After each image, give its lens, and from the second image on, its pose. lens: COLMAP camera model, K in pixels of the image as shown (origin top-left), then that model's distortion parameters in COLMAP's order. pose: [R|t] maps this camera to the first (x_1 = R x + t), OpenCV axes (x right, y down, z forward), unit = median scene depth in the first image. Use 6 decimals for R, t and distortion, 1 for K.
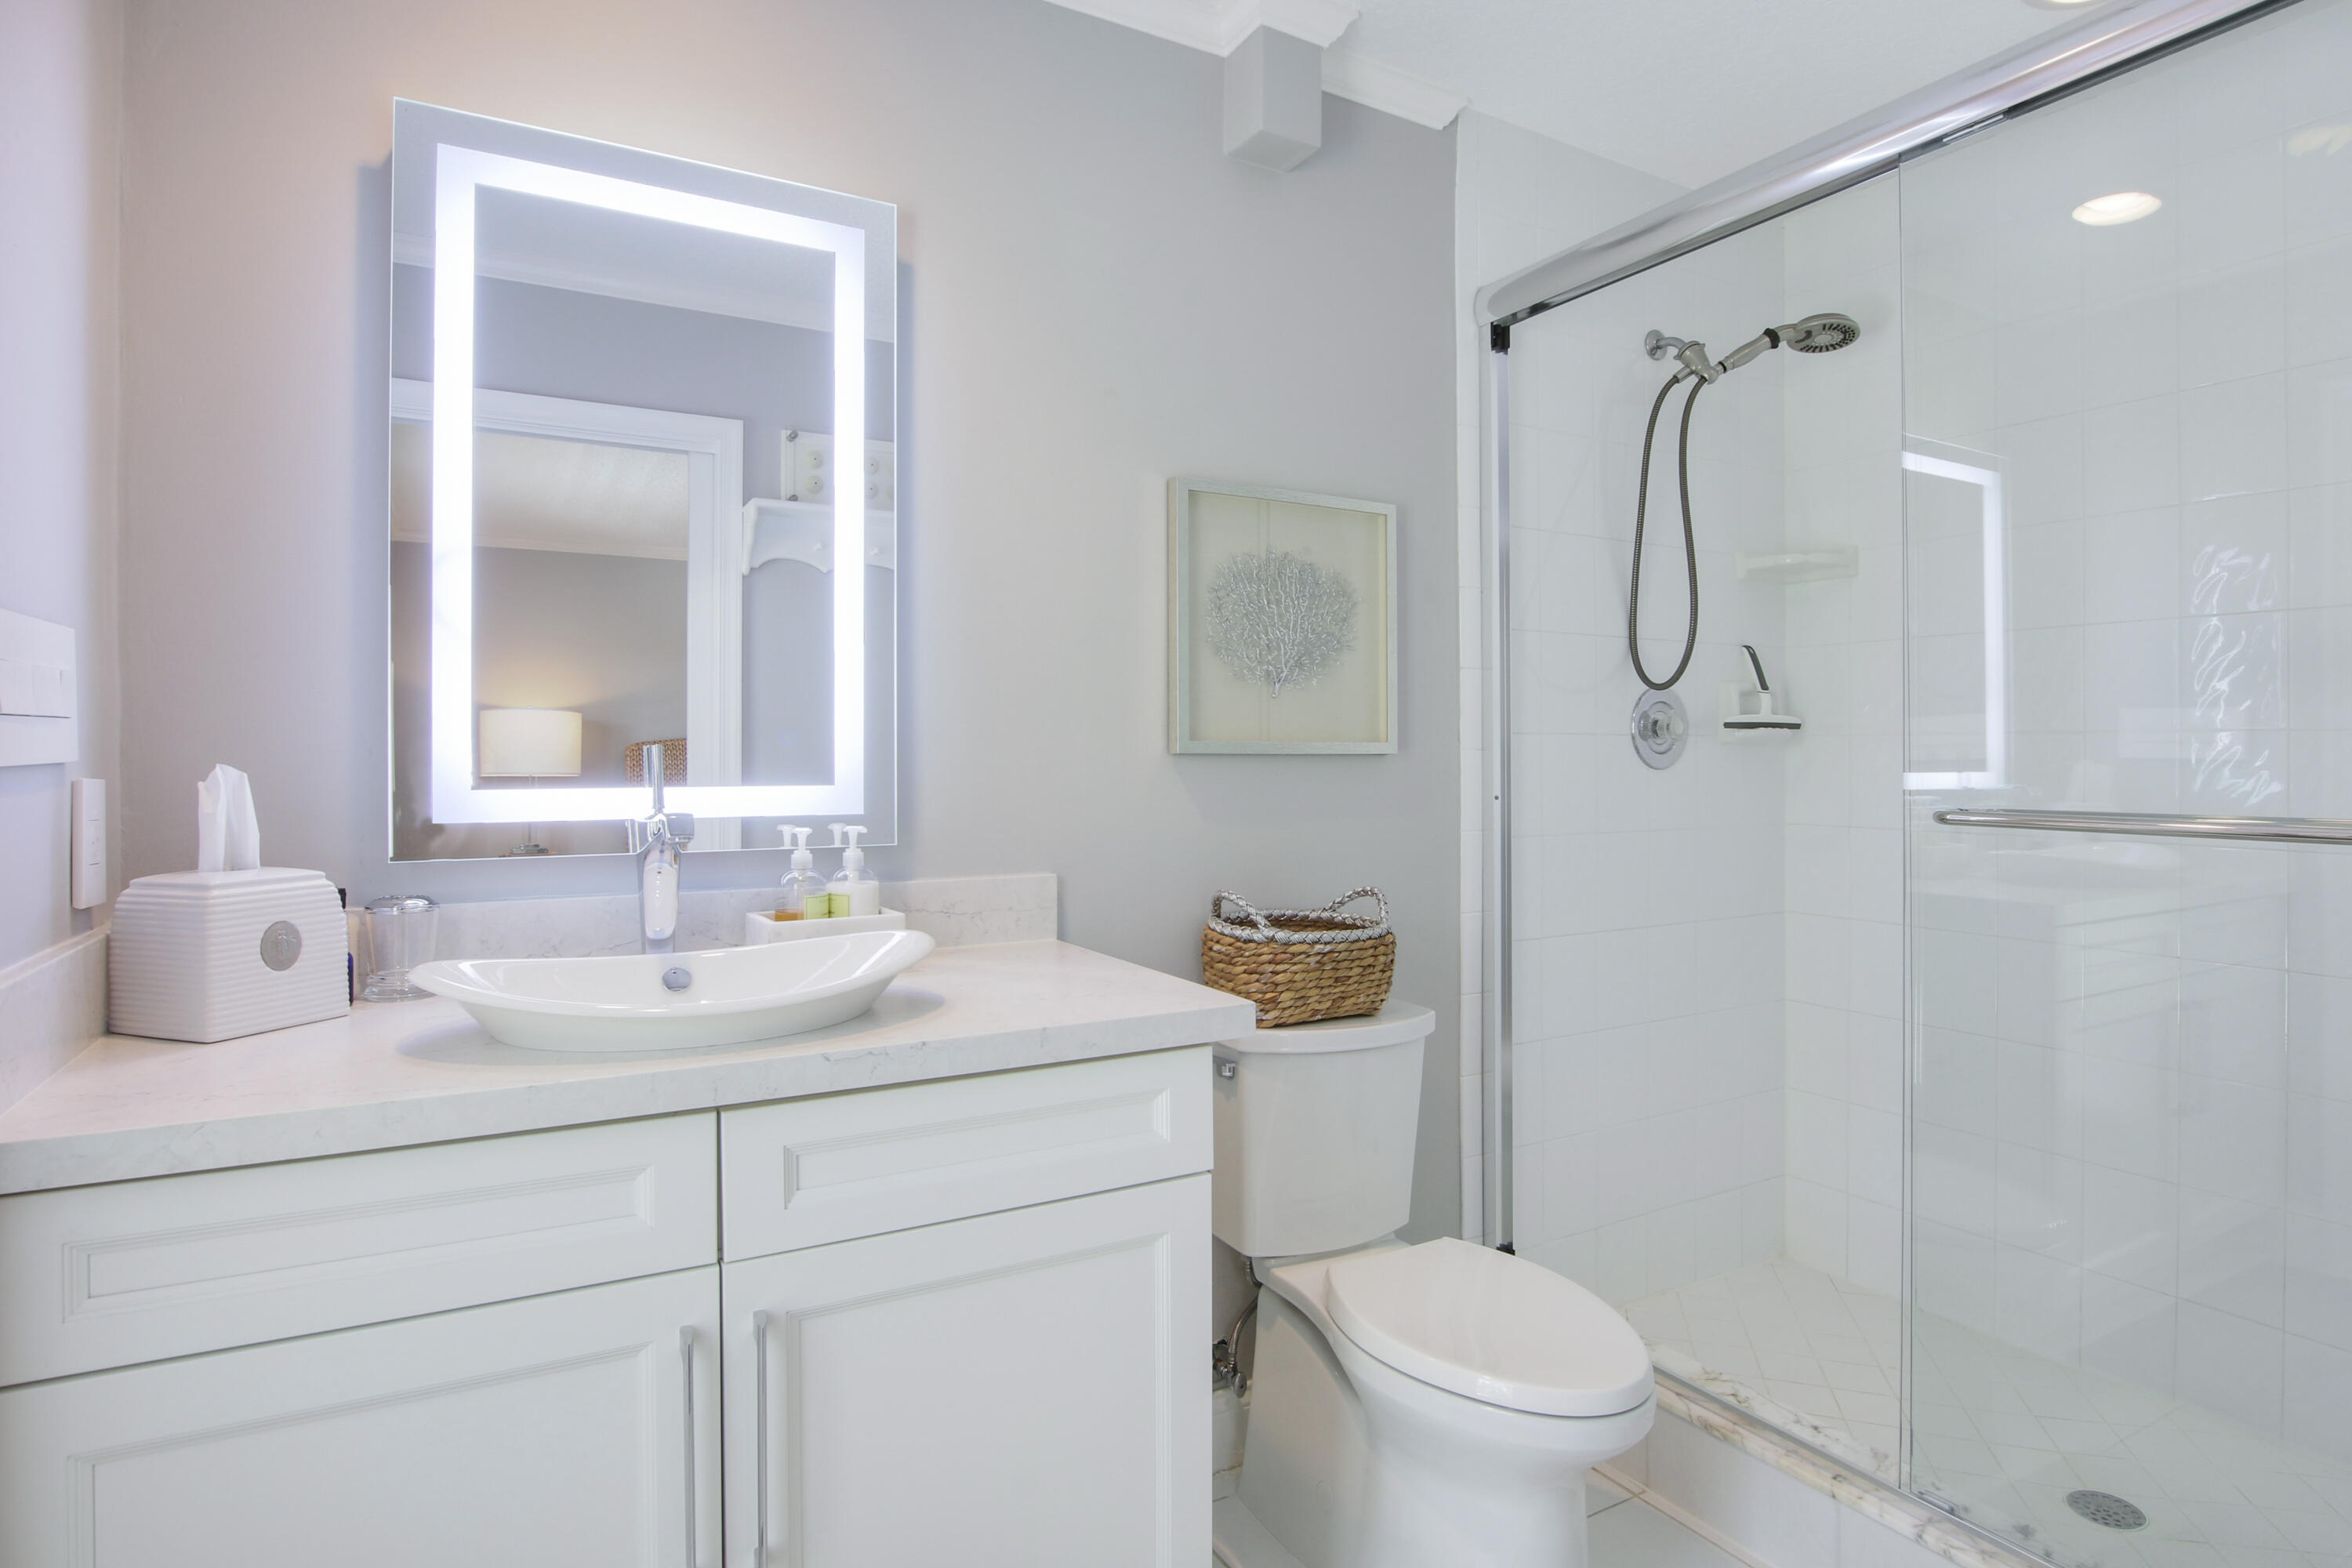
lens RADIAL K [[1198.5, 0, 1179.3], [0, 1198.5, 744.4], [0, 0, 1]] dist [-0.022312, -0.000380]
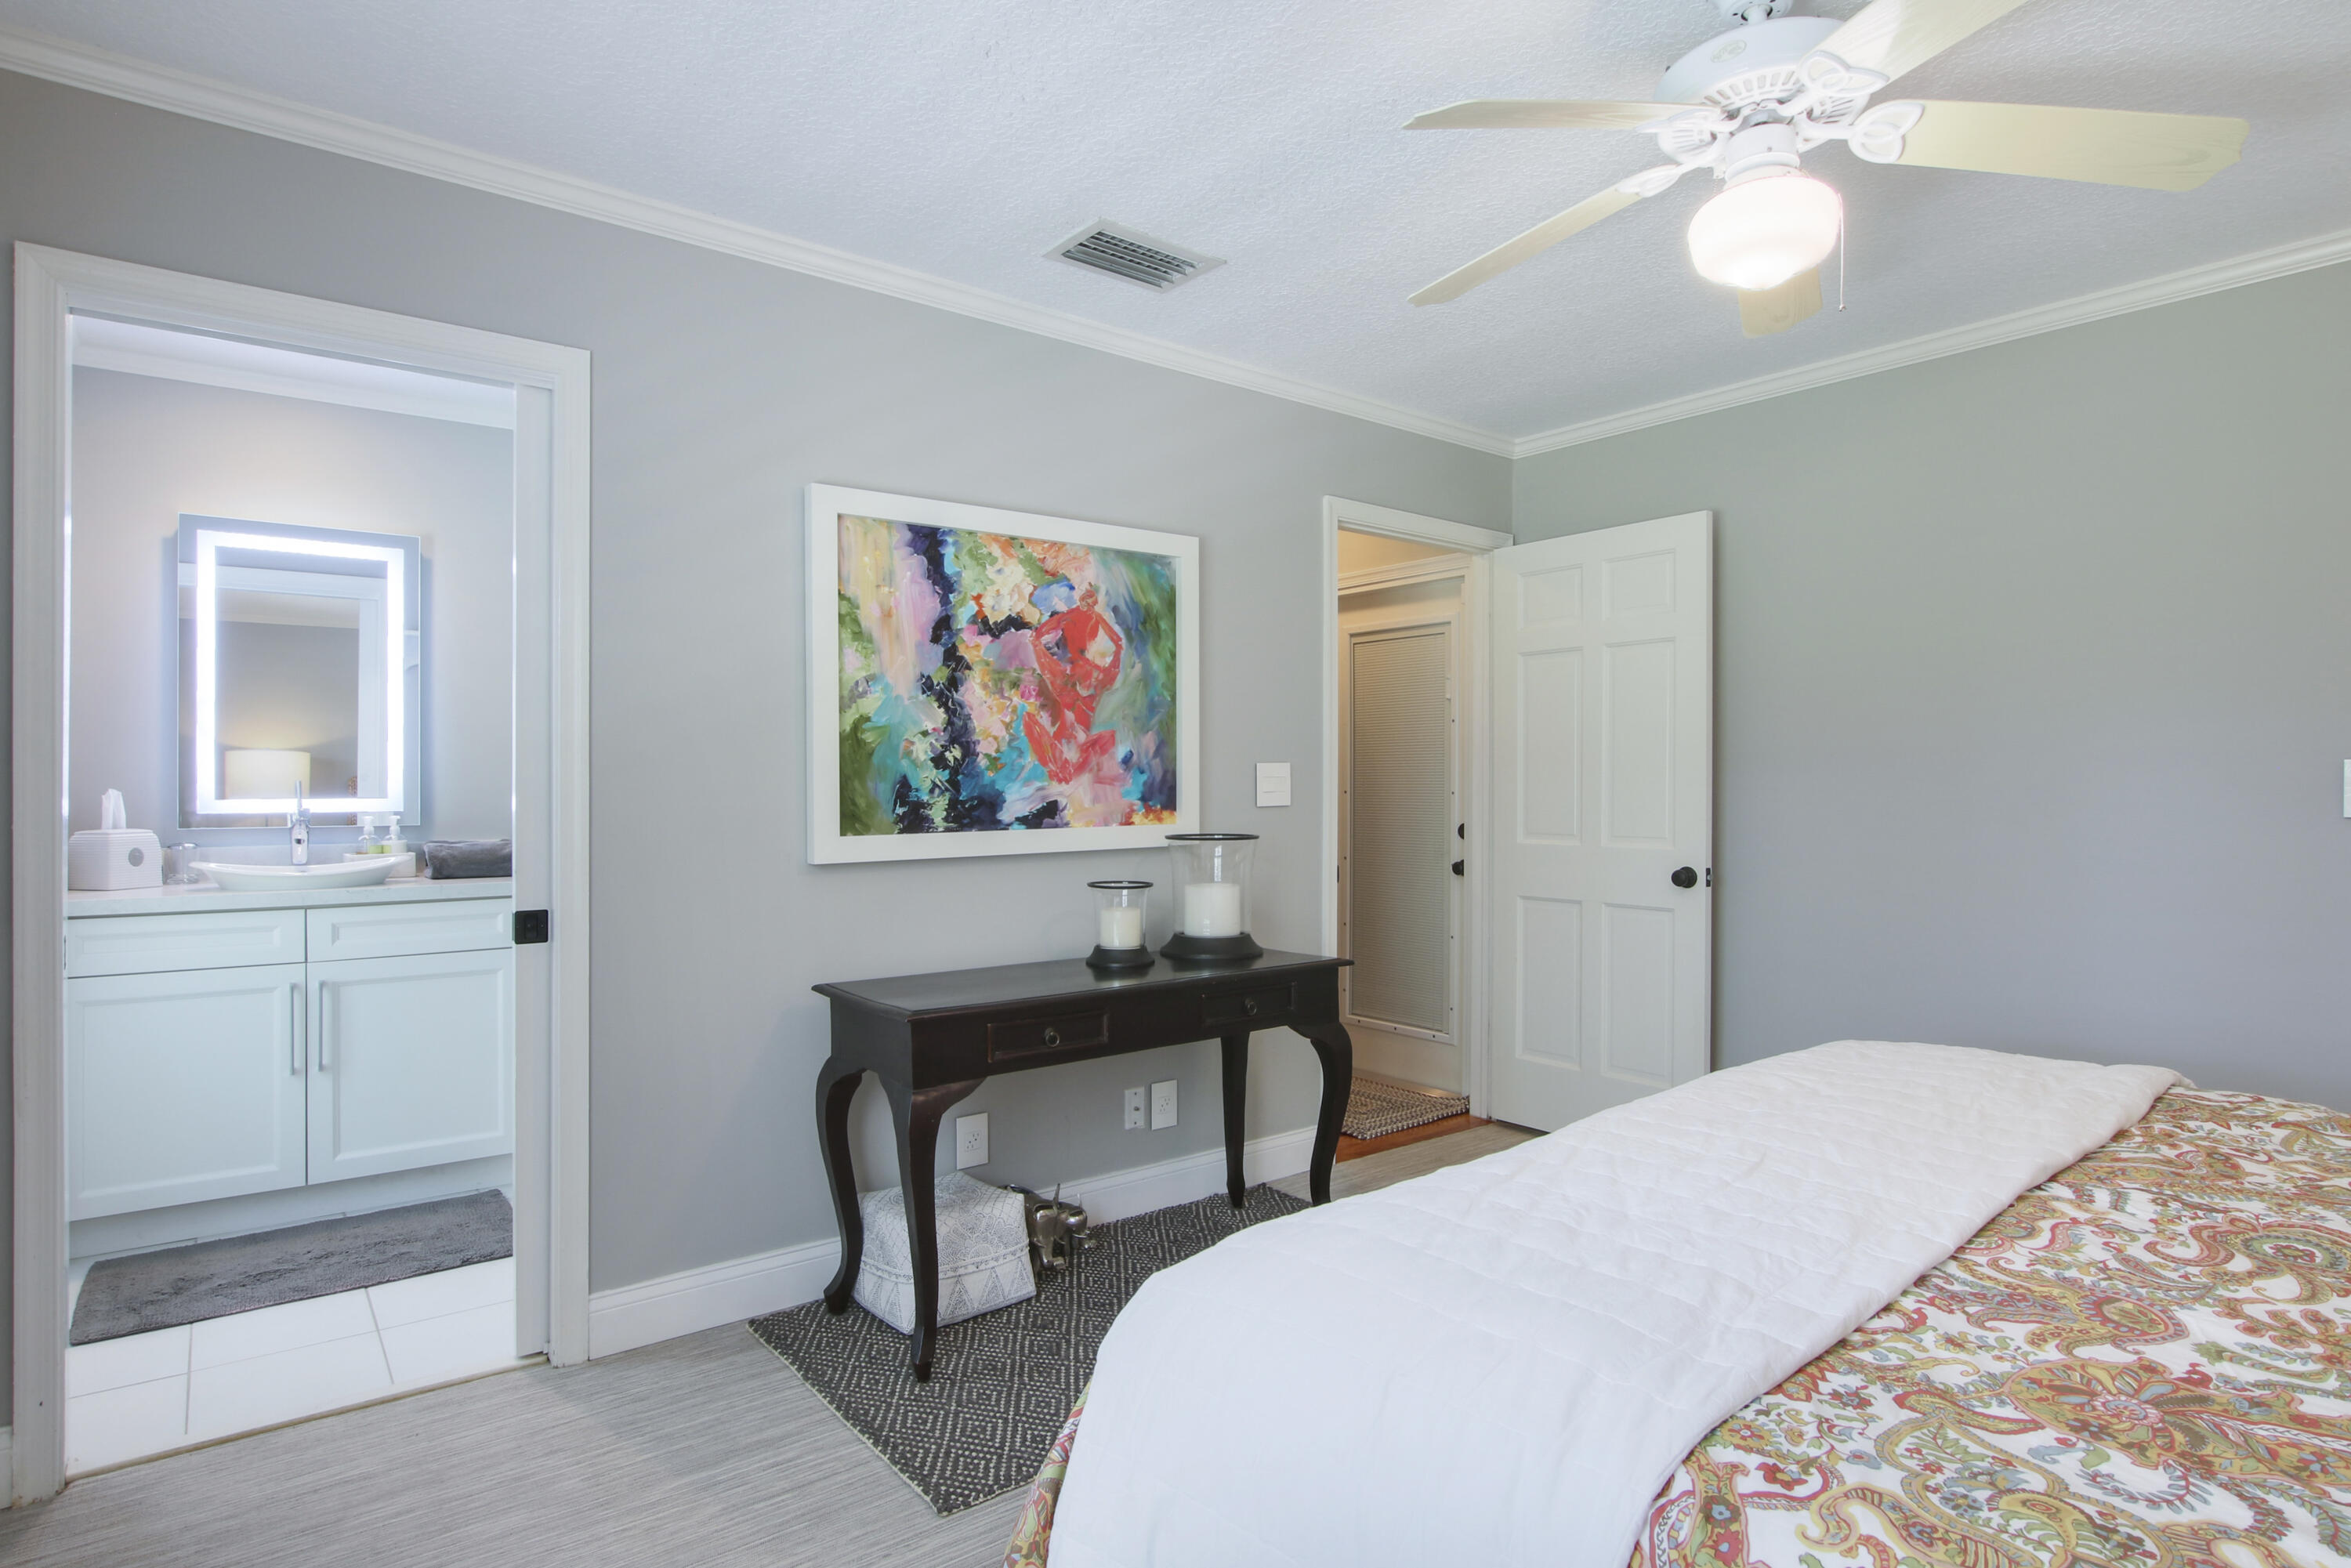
lens RADIAL K [[1270.0, 0, 1185.0], [0, 1270.0, 765.9], [0, 0, 1]] dist [-0.024566, 0.000258]
pose [[0.992724, -0.001496, 0.120406, 1.108411], [0.001998, 0.999990, -0.004048, -0.016278], [-0.120399, 0.004259, 0.992716, -1.847511]]
